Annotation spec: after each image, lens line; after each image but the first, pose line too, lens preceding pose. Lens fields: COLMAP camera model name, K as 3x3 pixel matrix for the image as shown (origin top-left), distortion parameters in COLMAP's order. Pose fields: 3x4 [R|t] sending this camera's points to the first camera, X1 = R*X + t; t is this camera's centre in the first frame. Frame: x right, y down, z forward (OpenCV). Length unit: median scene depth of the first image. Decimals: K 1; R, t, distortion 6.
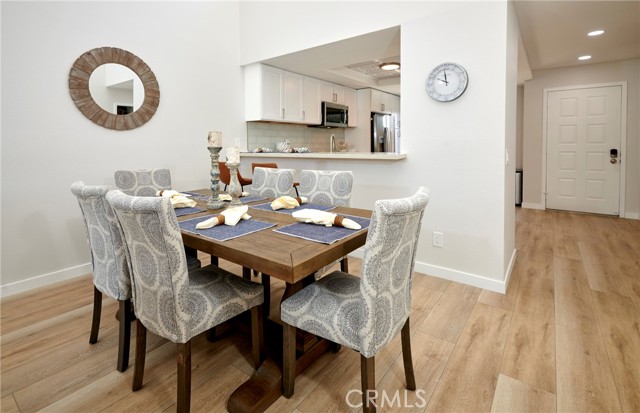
lens RADIAL K [[296.9, 0, 320.0], [0, 296.9, 206.5], [0, 0, 1]] dist [0.001075, 0.000118]
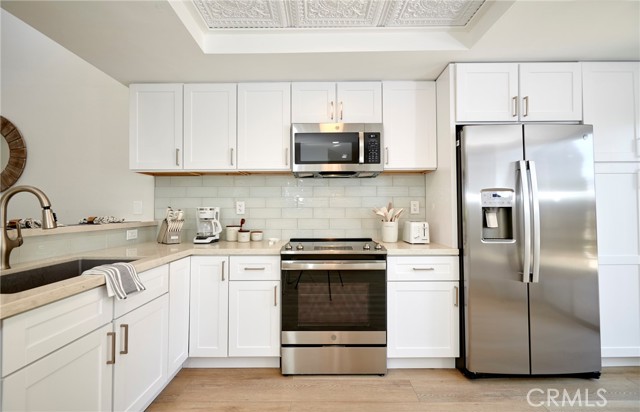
lens RADIAL K [[283.0, 0, 320.0], [0, 283.0, 206.0], [0, 0, 1]] dist [-0.002054, -0.000310]
pose [[0.601947, 0.007825, -0.798498, 0.426532], [-0.161889, 0.980383, -0.112433, -0.187276], [0.781954, 0.196947, 0.591405, 0.828563]]
